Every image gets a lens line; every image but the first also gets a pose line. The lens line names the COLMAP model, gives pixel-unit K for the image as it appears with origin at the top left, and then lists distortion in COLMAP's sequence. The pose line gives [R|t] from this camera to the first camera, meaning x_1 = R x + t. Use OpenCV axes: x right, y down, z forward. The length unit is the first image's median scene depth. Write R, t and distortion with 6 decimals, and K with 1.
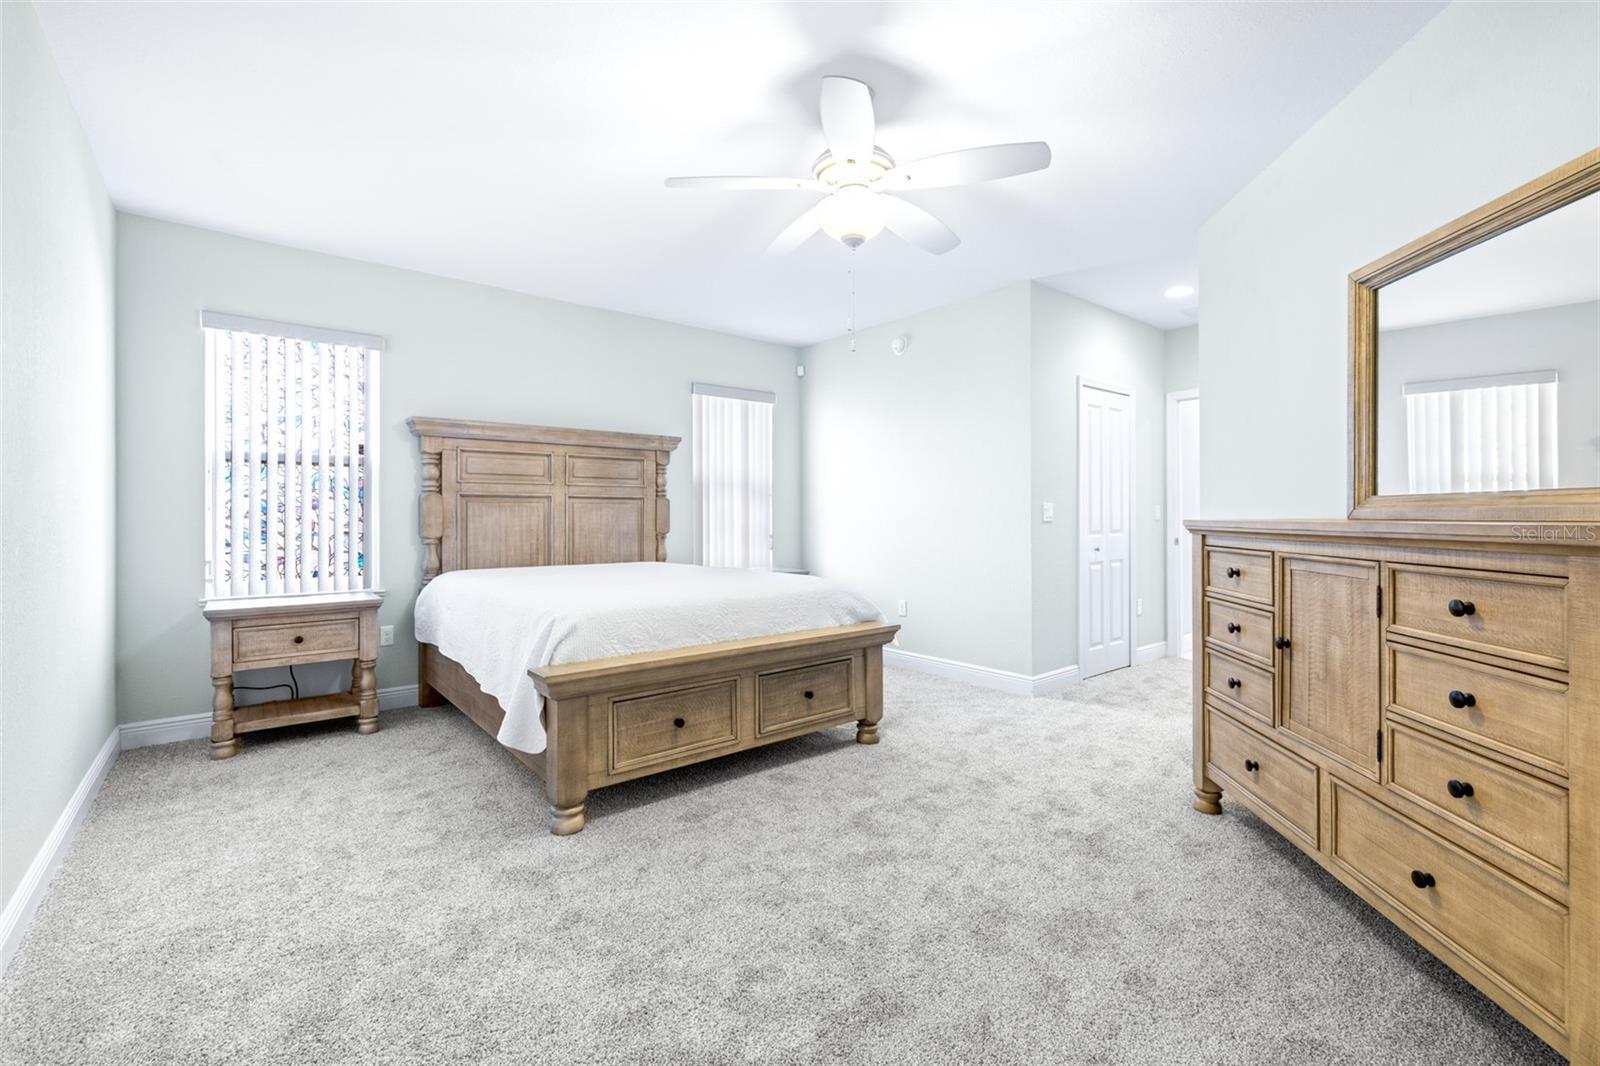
lens RADIAL K [[679.6, 0, 801.4], [0, 679.6, 517.1], [0, 0, 1]] dist [0.000243, -0.000118]
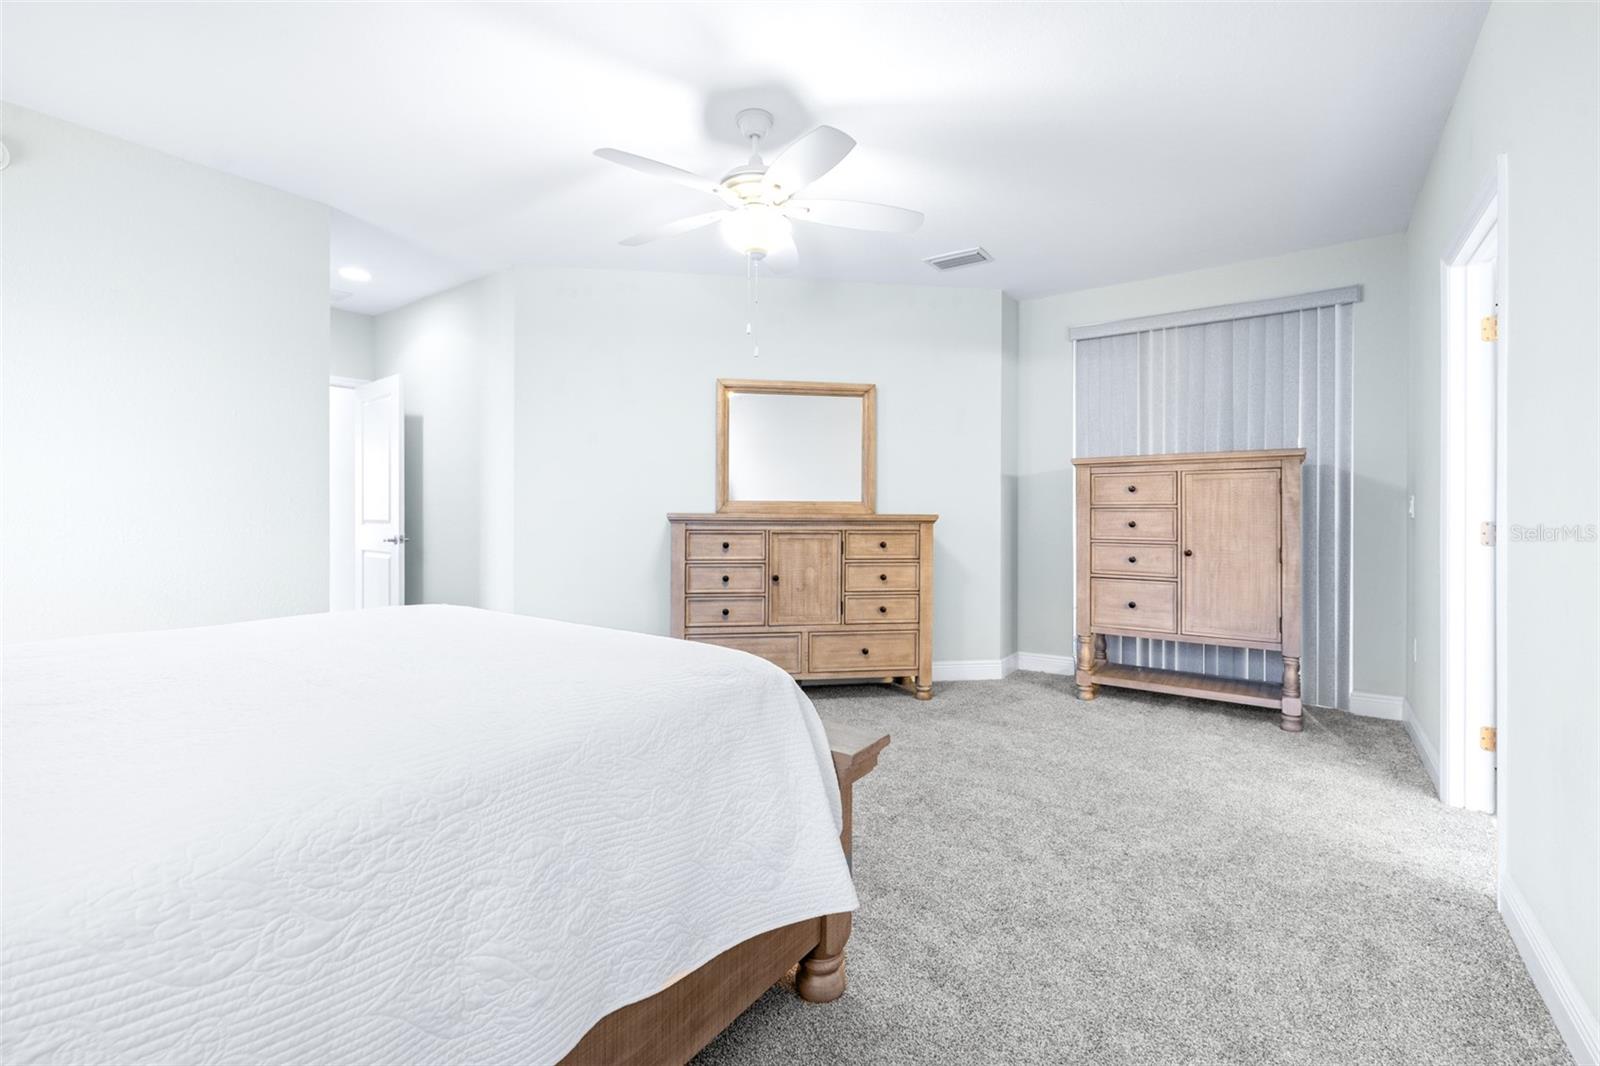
lens RADIAL K [[679.6, 0, 801.4], [0, 679.6, 517.1], [0, 0, 1]] dist [0.000243, -0.000118]
pose [[-0.258251, -0.006252, 0.966058, -1.289679], [-0.004130, 0.999977, 0.005367, 0.005181], [-0.966069, -0.002604, -0.258271, 1.602183]]
